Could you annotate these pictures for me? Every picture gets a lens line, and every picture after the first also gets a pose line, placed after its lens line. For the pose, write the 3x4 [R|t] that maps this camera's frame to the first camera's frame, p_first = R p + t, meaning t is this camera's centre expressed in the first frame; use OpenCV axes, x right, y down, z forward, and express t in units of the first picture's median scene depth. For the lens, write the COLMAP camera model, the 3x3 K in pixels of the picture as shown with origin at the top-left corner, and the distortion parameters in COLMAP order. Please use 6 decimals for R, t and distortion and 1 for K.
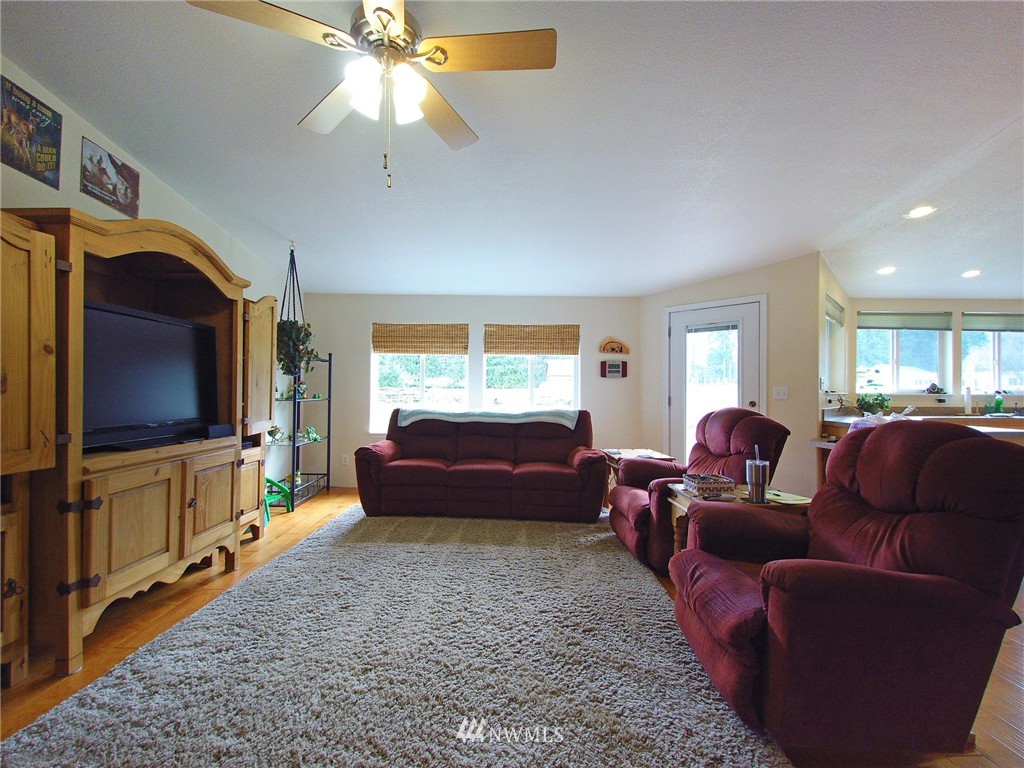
lens RADIAL K [[414.3, 0, 473.2], [0, 414.3, 389.2], [0, 0, 1]] dist [0.001255, -0.000243]
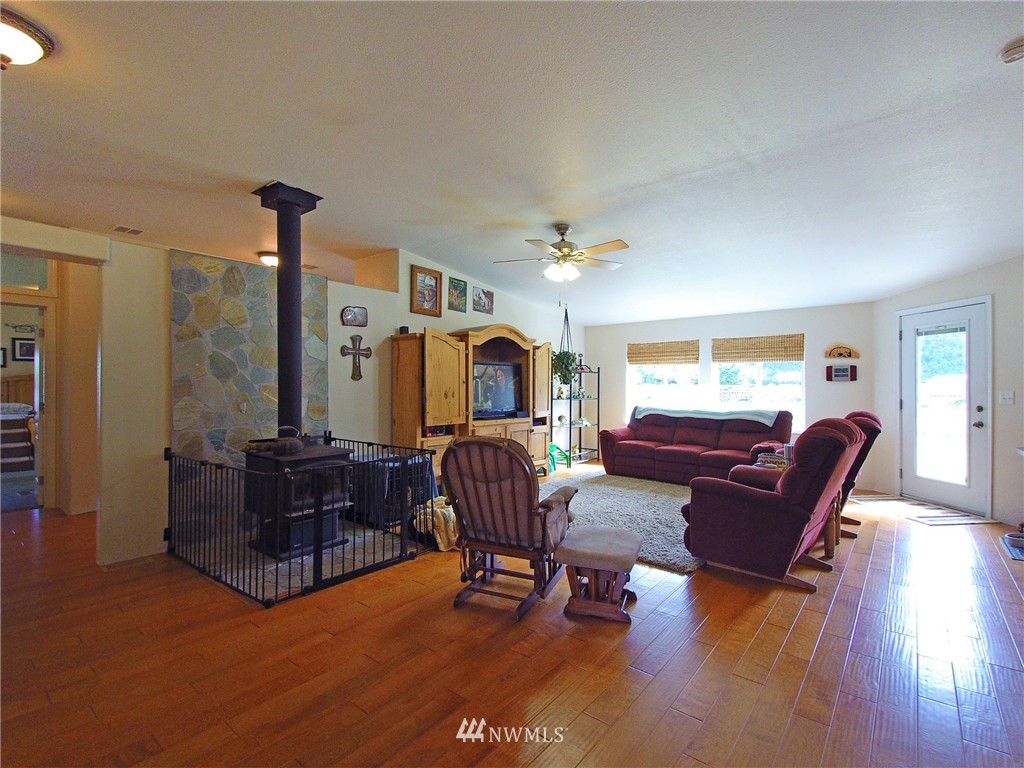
lens RADIAL K [[452.9, 0, 512.0], [0, 452.9, 384.0], [0, 0, 1]] dist [0.000882, -0.000190]
pose [[0.768037, -0.008596, -0.640347, 0.530972], [0.008035, 0.999961, -0.003786, -0.028898], [0.640355, -0.002237, 0.768076, -0.511064]]
